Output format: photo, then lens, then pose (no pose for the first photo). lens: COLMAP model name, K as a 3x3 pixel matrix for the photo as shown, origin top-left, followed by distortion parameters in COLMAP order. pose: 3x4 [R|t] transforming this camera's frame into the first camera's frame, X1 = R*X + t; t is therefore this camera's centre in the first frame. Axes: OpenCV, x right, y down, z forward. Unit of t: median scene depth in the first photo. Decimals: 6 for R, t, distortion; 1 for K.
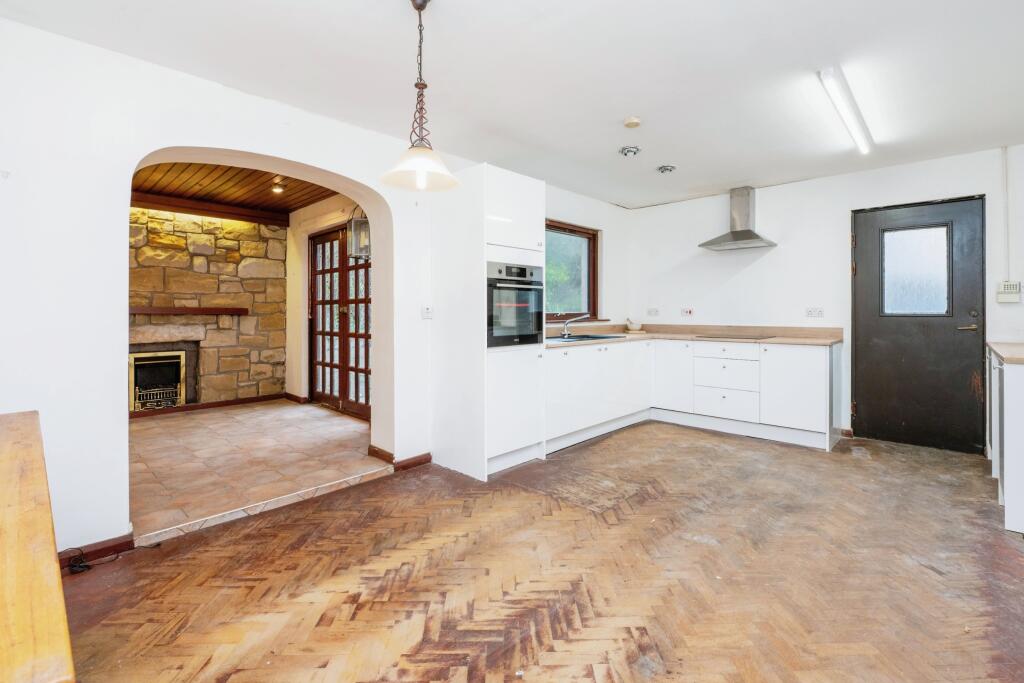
lens RADIAL K [[438.1, 0, 508.4], [0, 438.1, 308.7], [0, 0, 1]] dist [-0.001758, -0.000279]
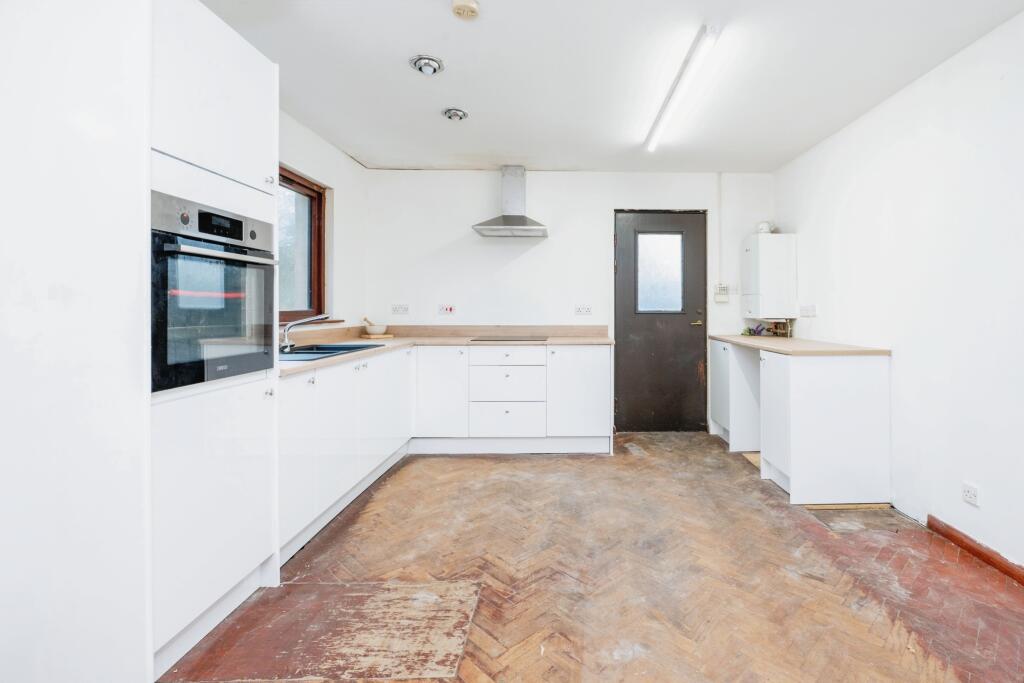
lens RADIAL K [[438.1, 0, 508.4], [0, 438.1, 308.7], [0, 0, 1]] dist [-0.001758, -0.000279]
pose [[0.703051, 0.001767, 0.711138, -0.104776], [-0.007132, 0.999964, 0.004566, 0.002519], [-0.711104, -0.008281, 0.703038, 0.452769]]
